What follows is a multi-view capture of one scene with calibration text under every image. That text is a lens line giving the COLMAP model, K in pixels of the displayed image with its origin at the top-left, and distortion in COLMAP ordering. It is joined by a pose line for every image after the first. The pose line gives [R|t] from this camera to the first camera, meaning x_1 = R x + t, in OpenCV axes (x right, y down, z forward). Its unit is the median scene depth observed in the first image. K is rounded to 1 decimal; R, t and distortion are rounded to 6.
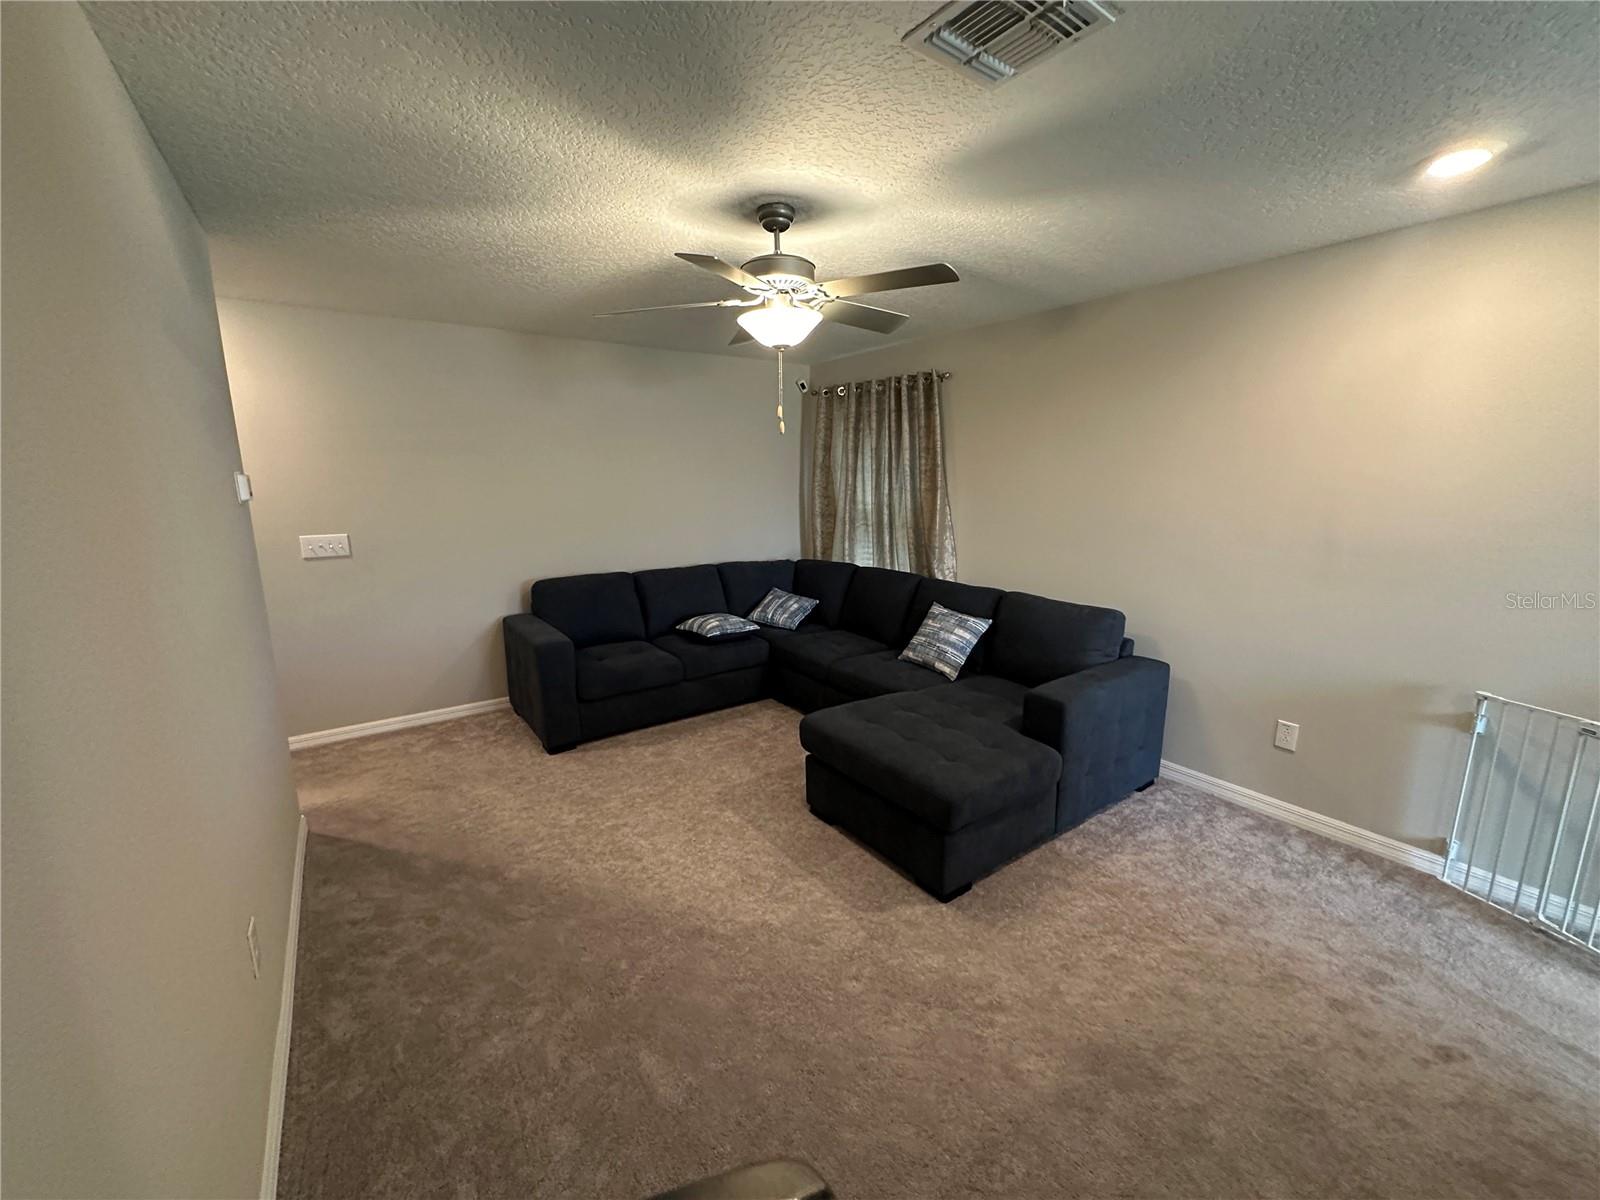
lens RADIAL K [[642.9, 0, 800.0], [0, 642.9, 600.0], [0, 0, 1]] dist [-0.000388, -0.000022]
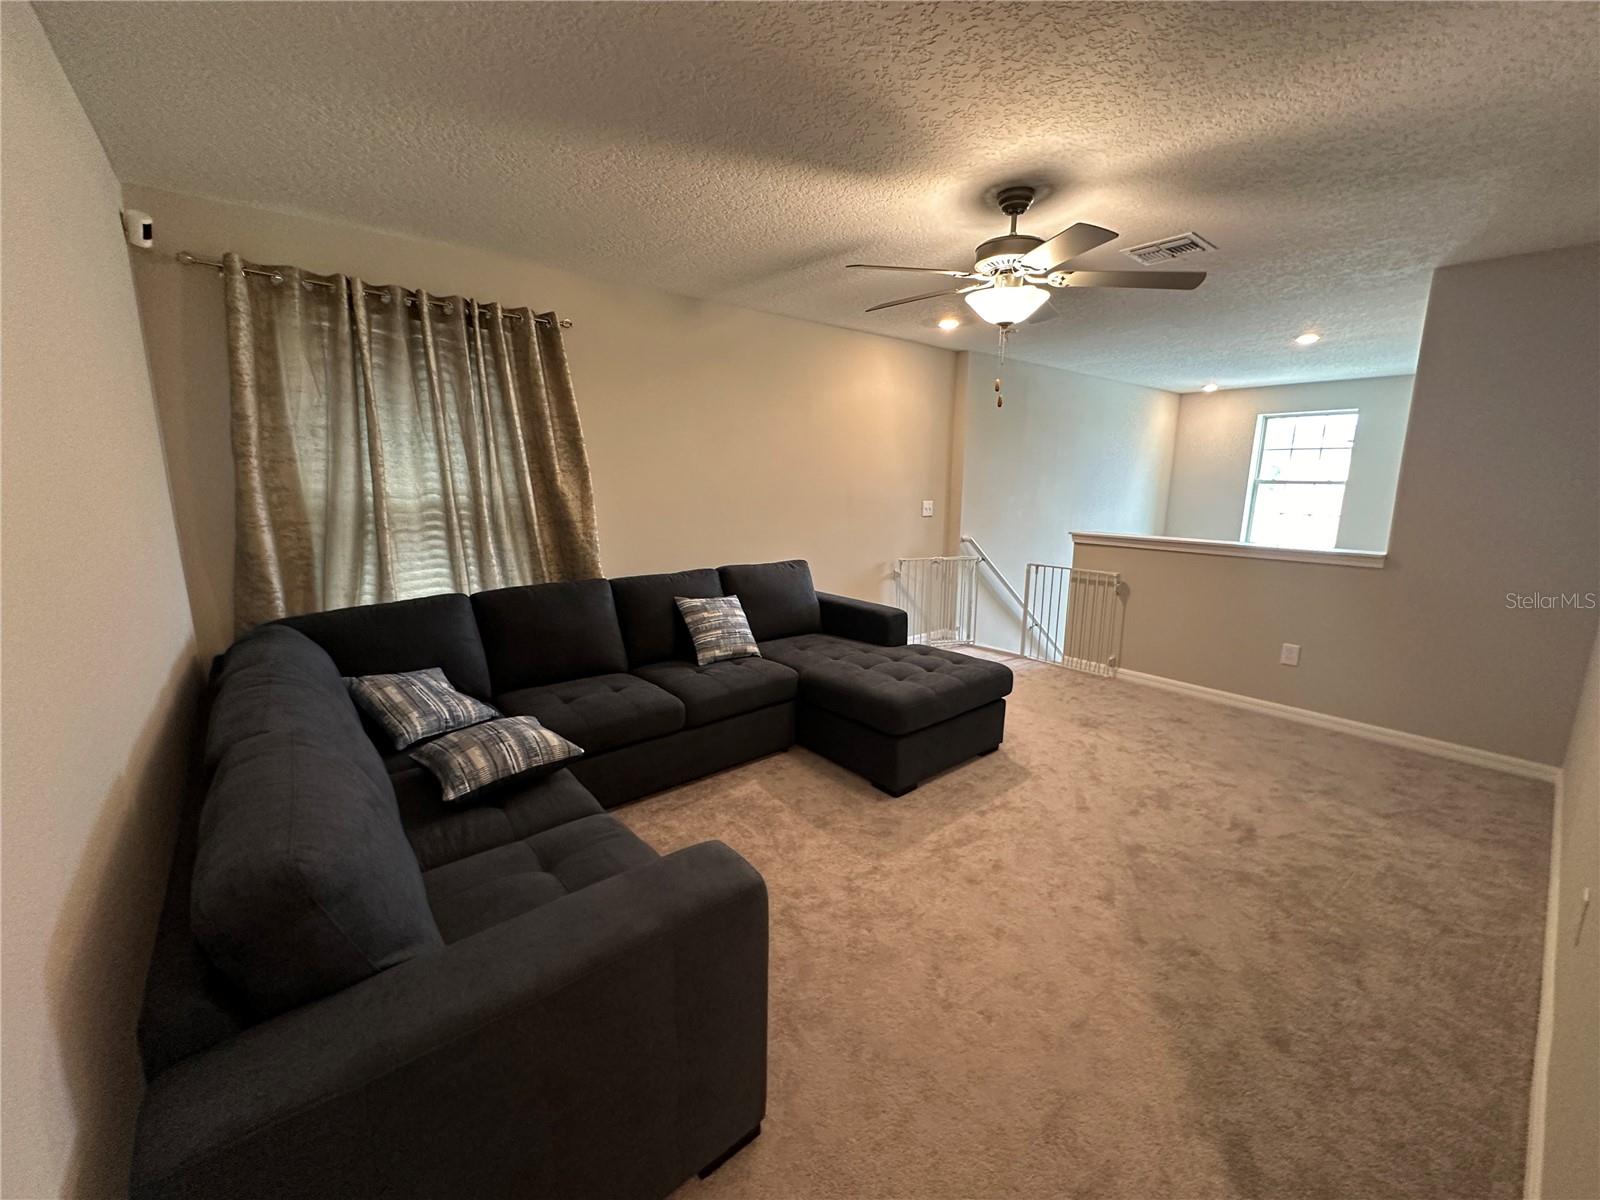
lens RADIAL K [[642.9, 0, 800.0], [0, 642.9, 600.0], [0, 0, 1]] dist [-0.000388, -0.000022]
pose [[-0.072254, -0.188151, 0.979479, -0.603940], [0.185424, 0.962391, 0.198547, -0.123011], [-0.979999, 0.195965, -0.034649, 0.780777]]
